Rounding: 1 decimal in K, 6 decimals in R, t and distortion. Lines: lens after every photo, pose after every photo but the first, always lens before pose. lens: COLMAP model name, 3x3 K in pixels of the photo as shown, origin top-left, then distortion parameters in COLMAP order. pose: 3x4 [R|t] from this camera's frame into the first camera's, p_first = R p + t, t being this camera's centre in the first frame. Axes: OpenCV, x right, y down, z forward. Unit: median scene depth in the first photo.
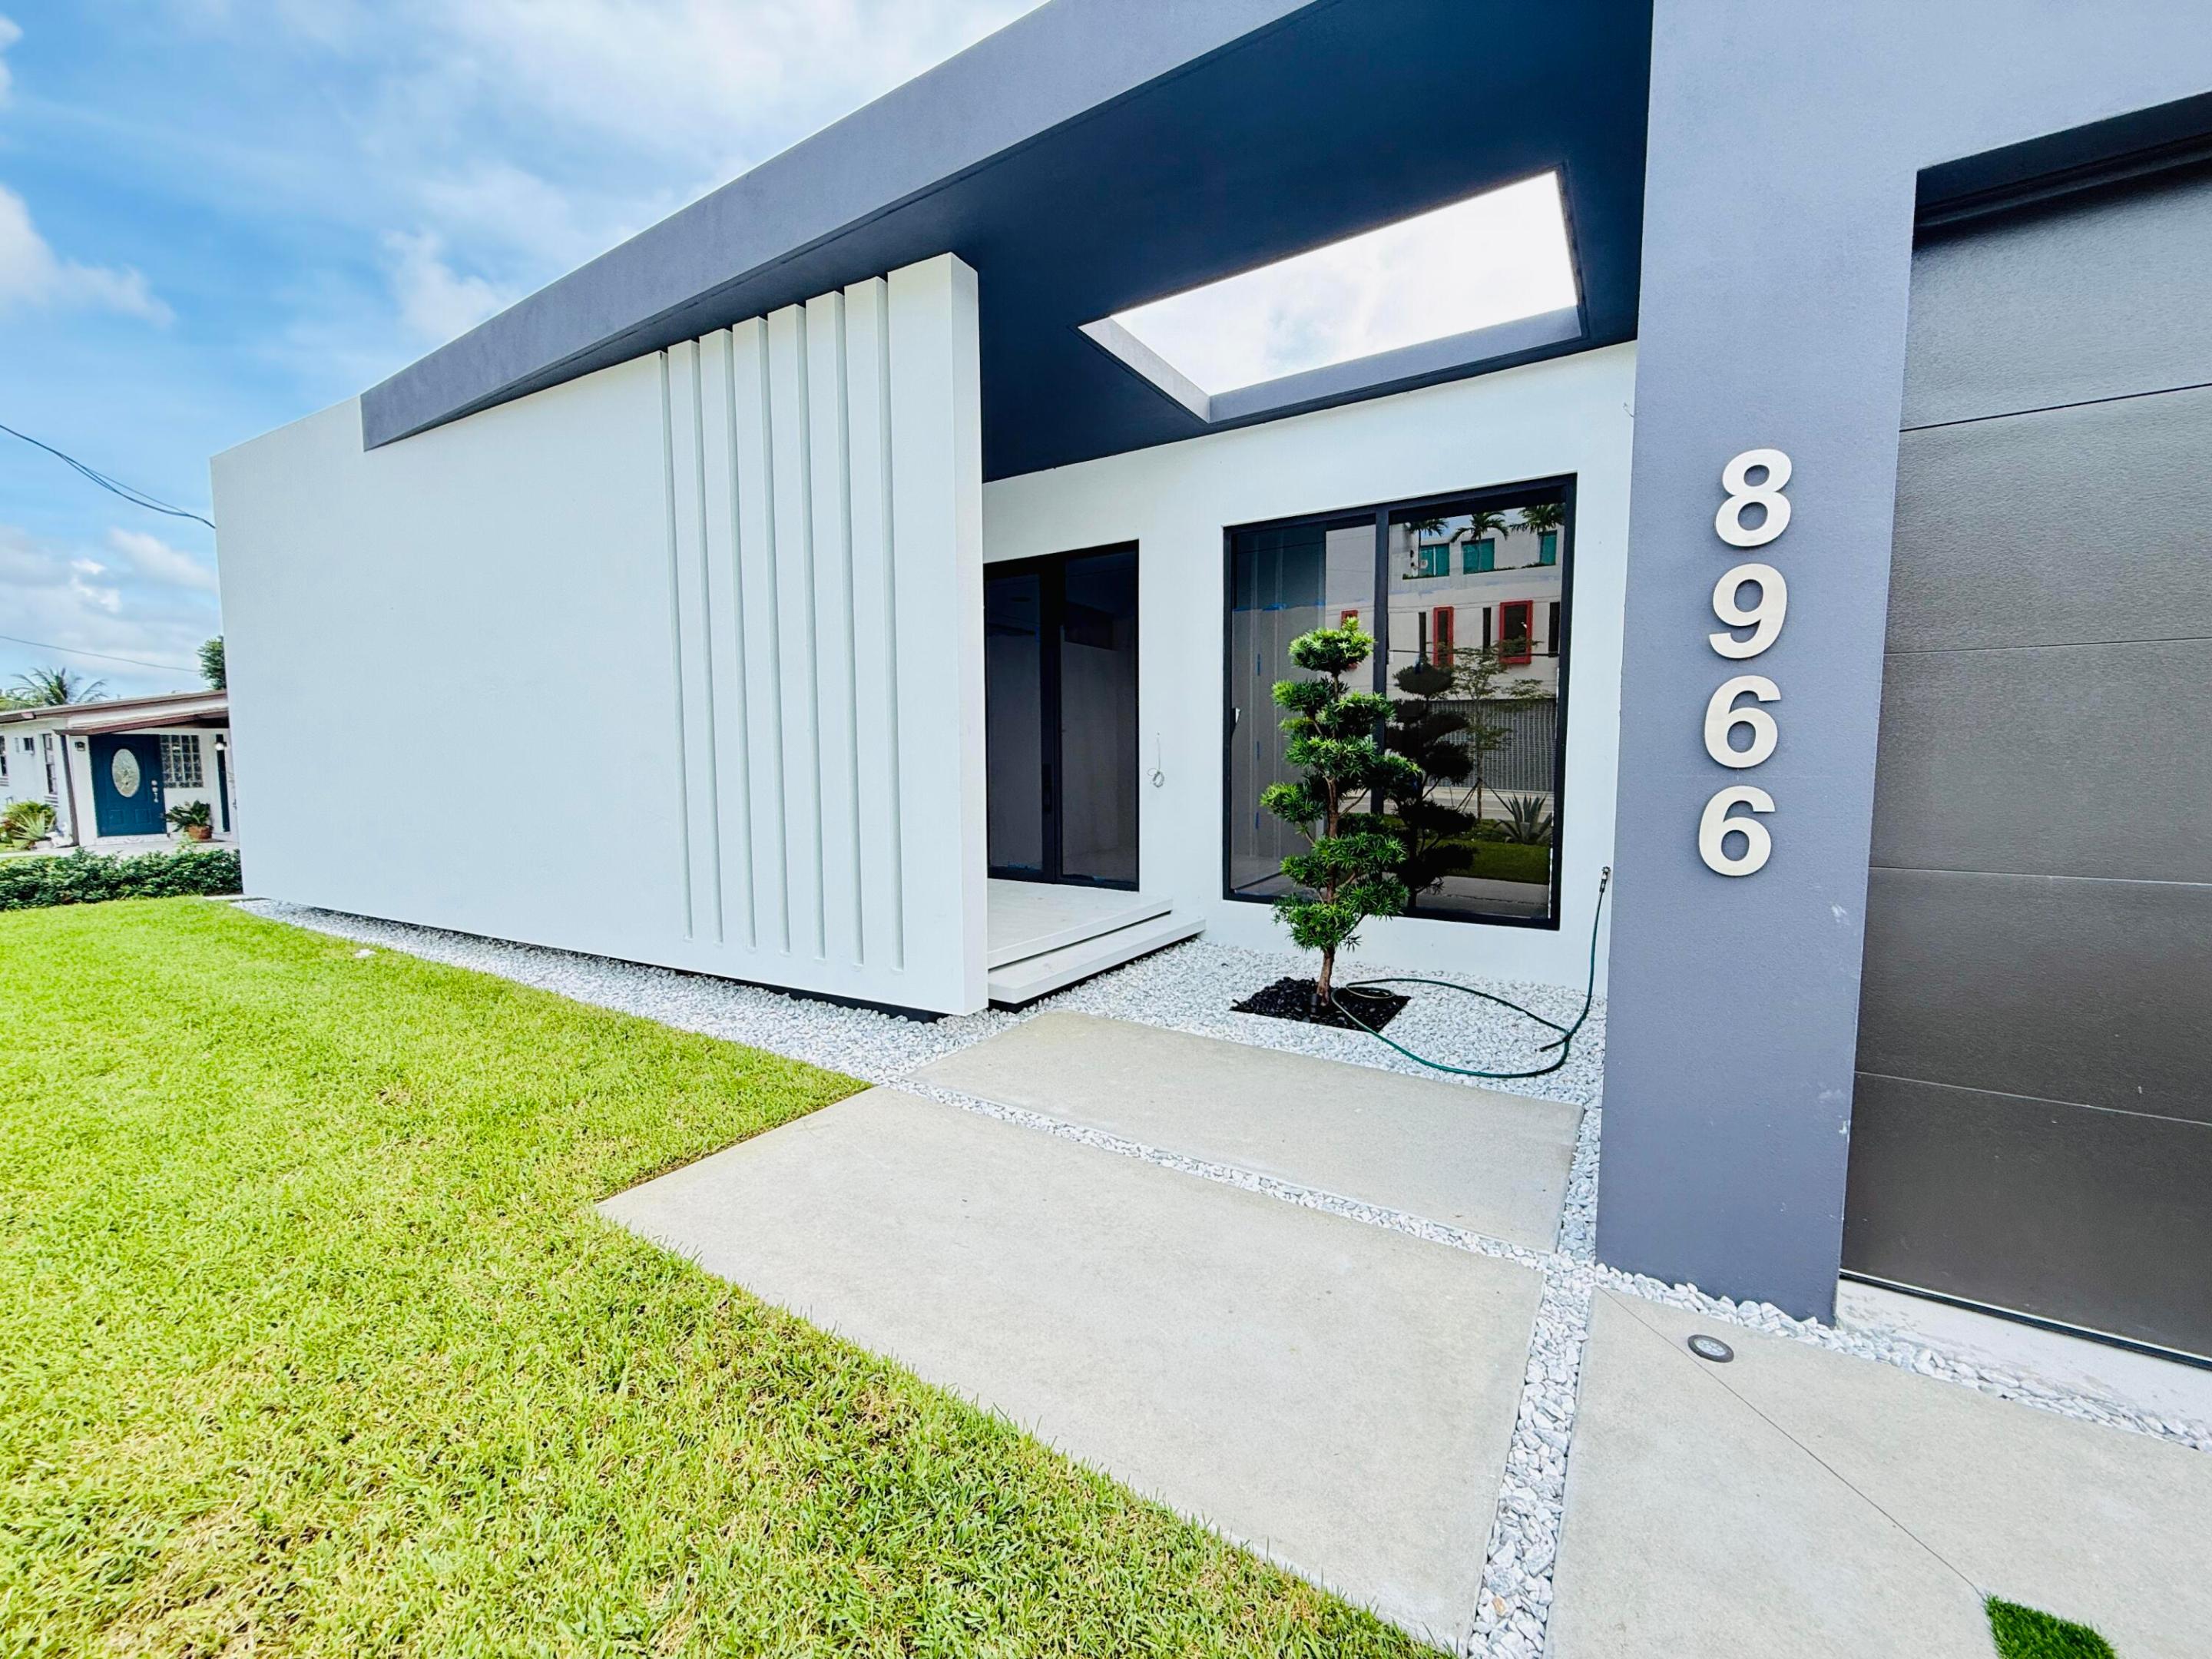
lens RADIAL K [[870.9, 0, 1098.4], [0, 870.9, 821.6], [0, 0, 1]] dist [-0.000282, 0.000014]
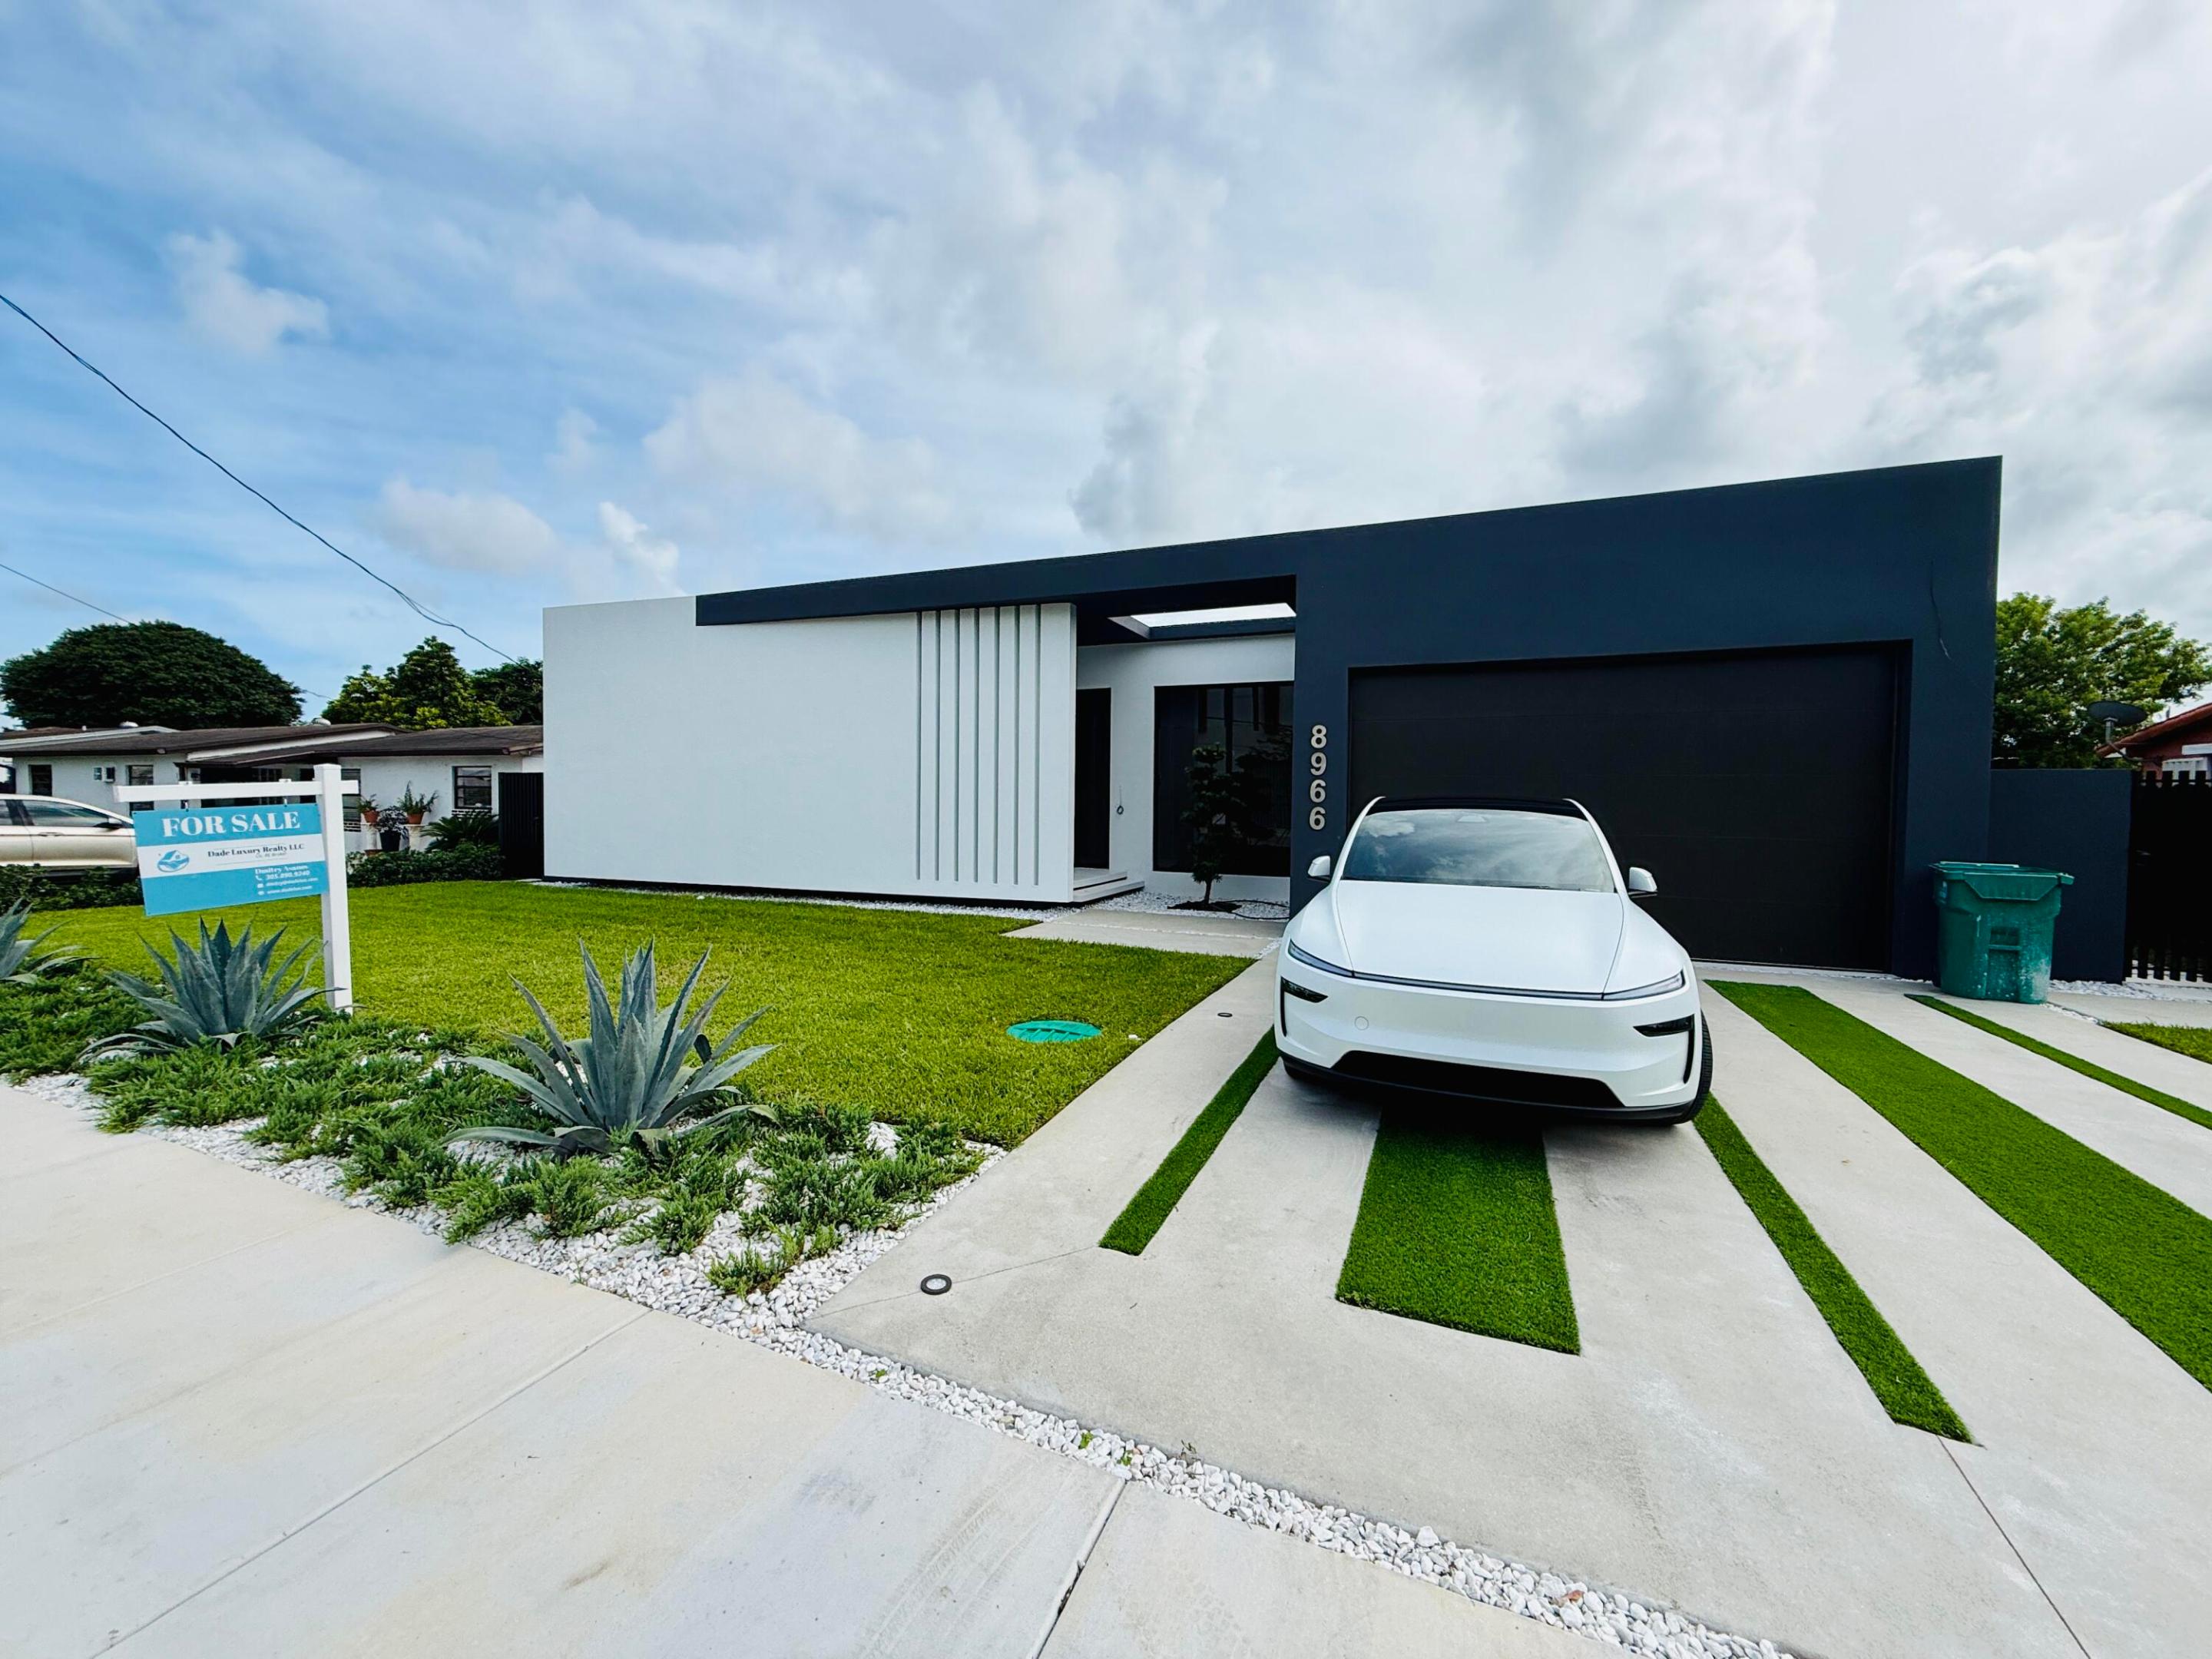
lens RADIAL K [[870.9, 0, 1098.4], [0, 870.9, 821.6], [0, 0, 1]] dist [-0.000282, 0.000014]
pose [[0.985470, 0.013049, 0.169350, -0.428231], [-0.004494, 0.998698, -0.050805, 0.106524], [-0.169793, 0.049306, 0.984246, -1.266835]]
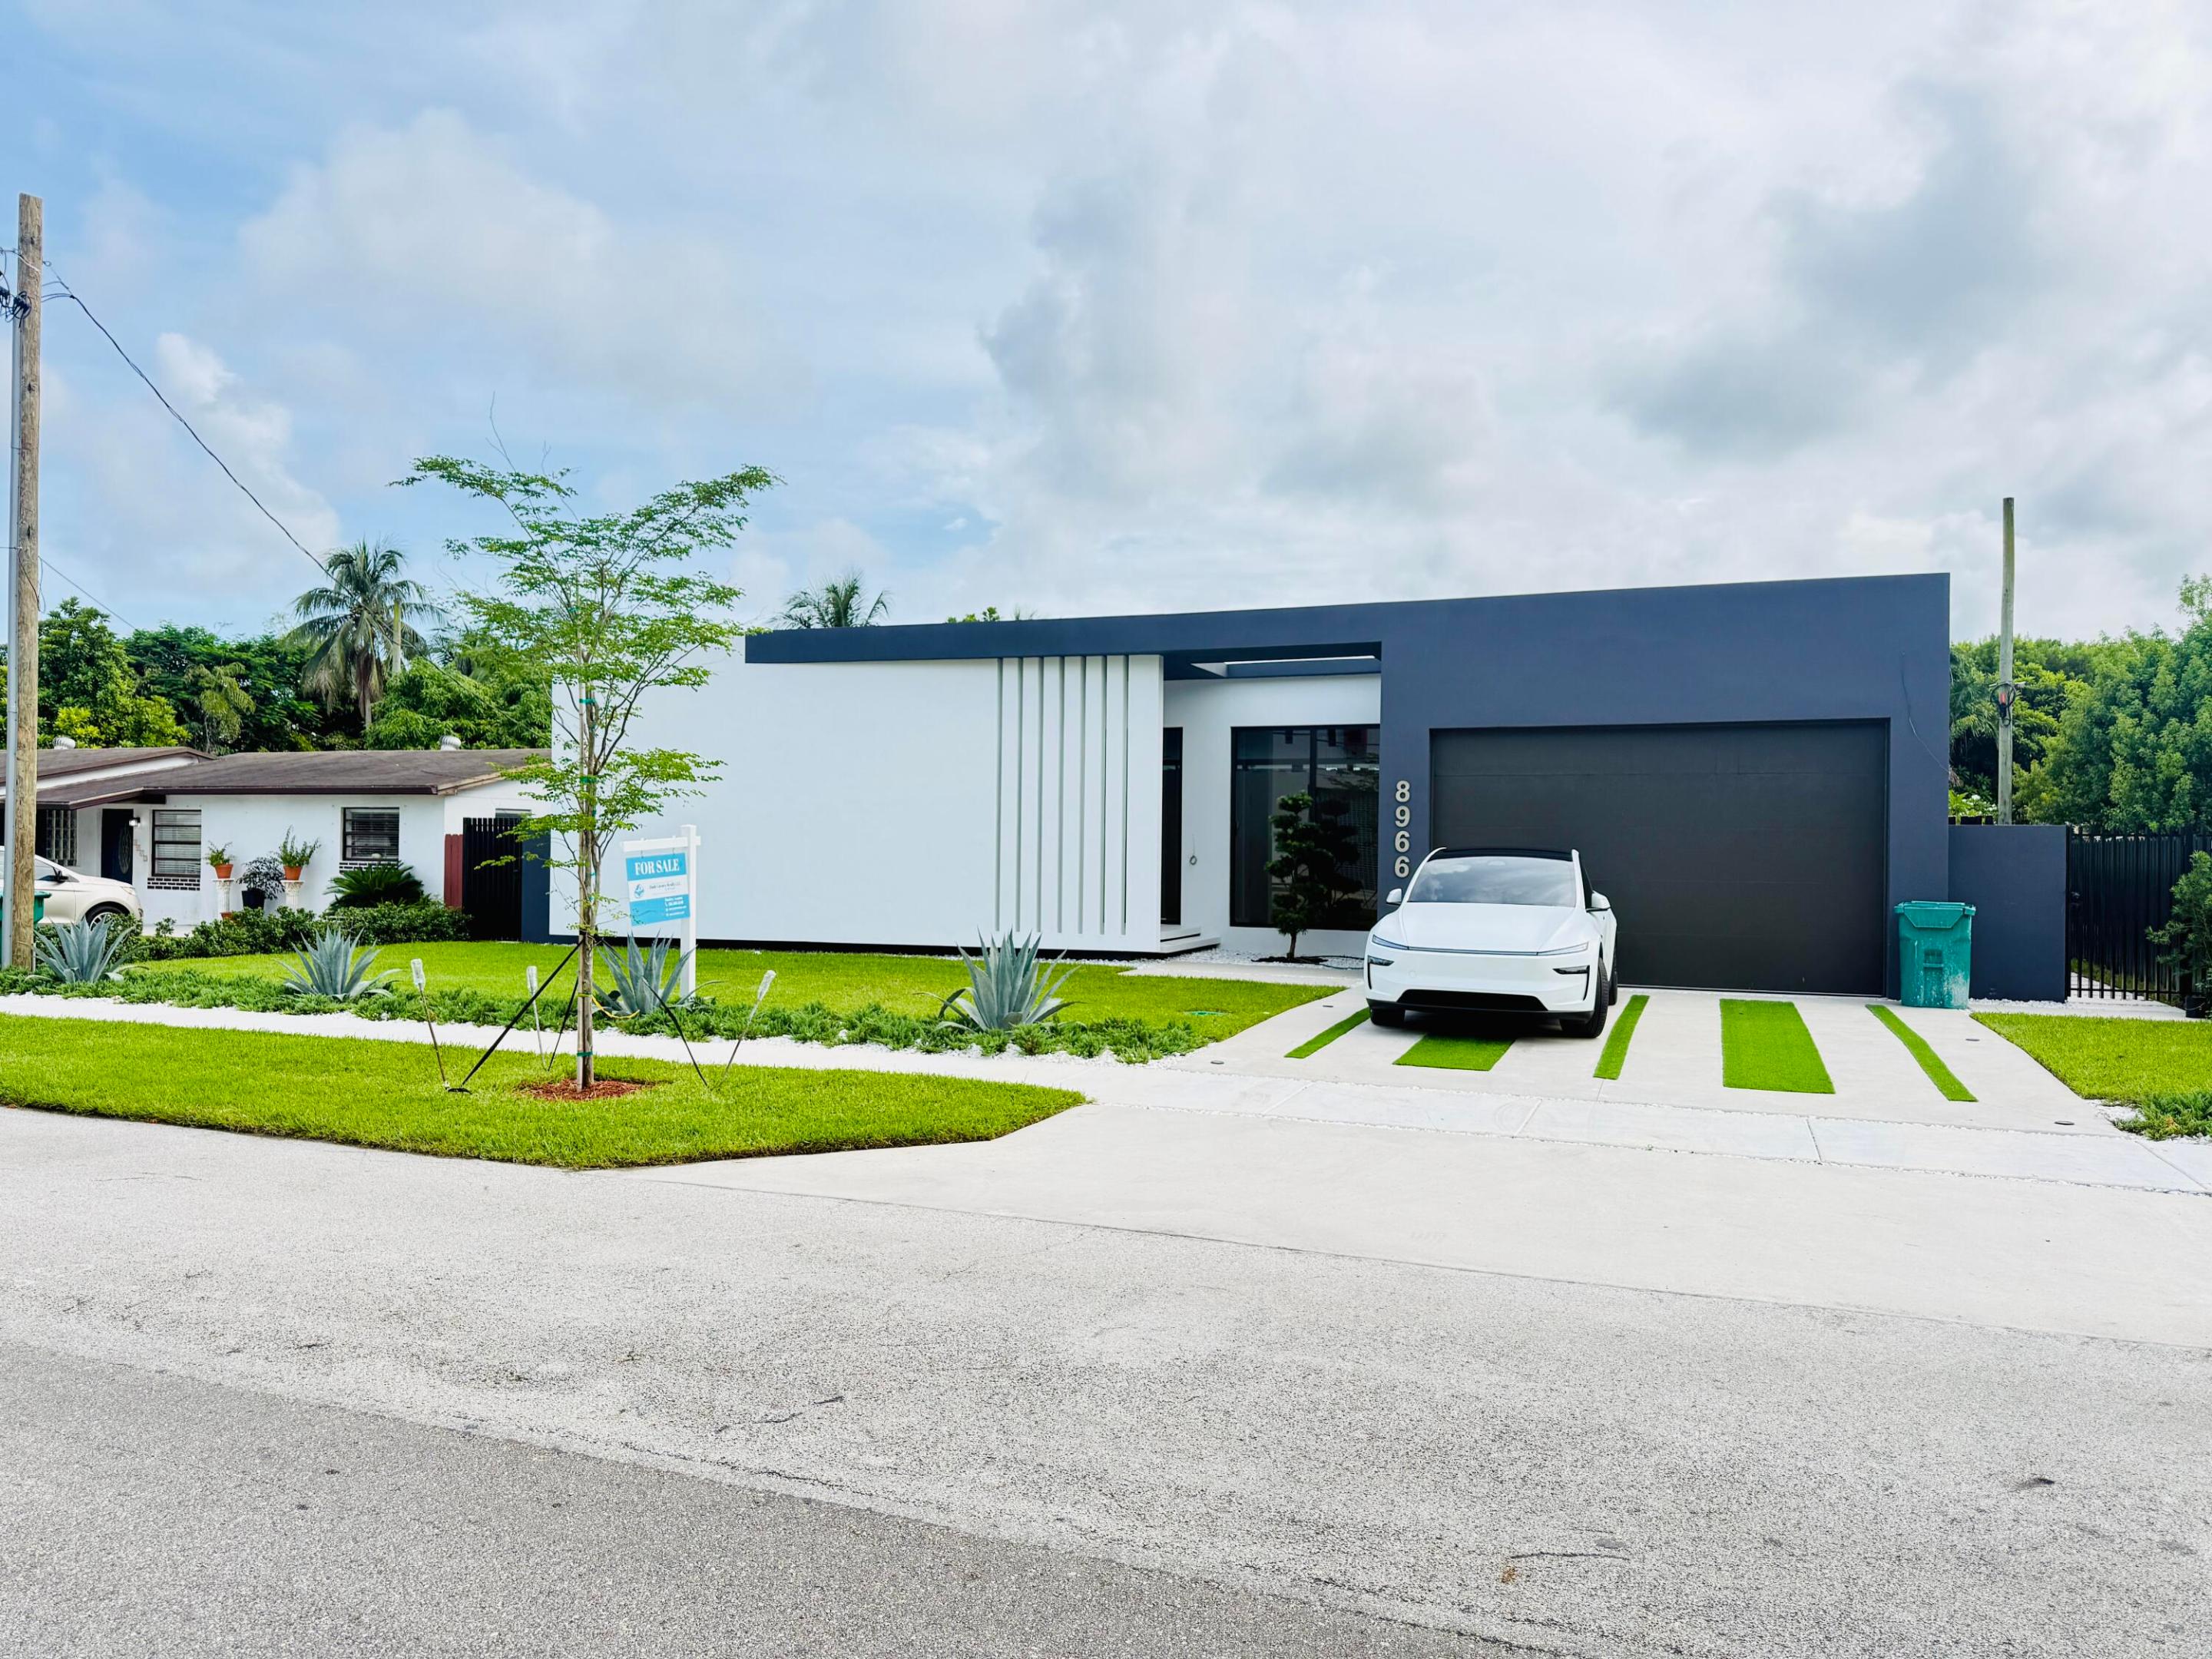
lens RADIAL K [[1528.0, 0, 1065.6], [0, 1528.0, 819.9], [0, 0, 1]] dist [0.005448, 0.000942]
pose [[0.983717, 0.019818, 0.178629, -1.035610], [-0.003145, 0.995648, -0.093140, 0.223835], [-0.179698, 0.091062, 0.979498, -2.809466]]
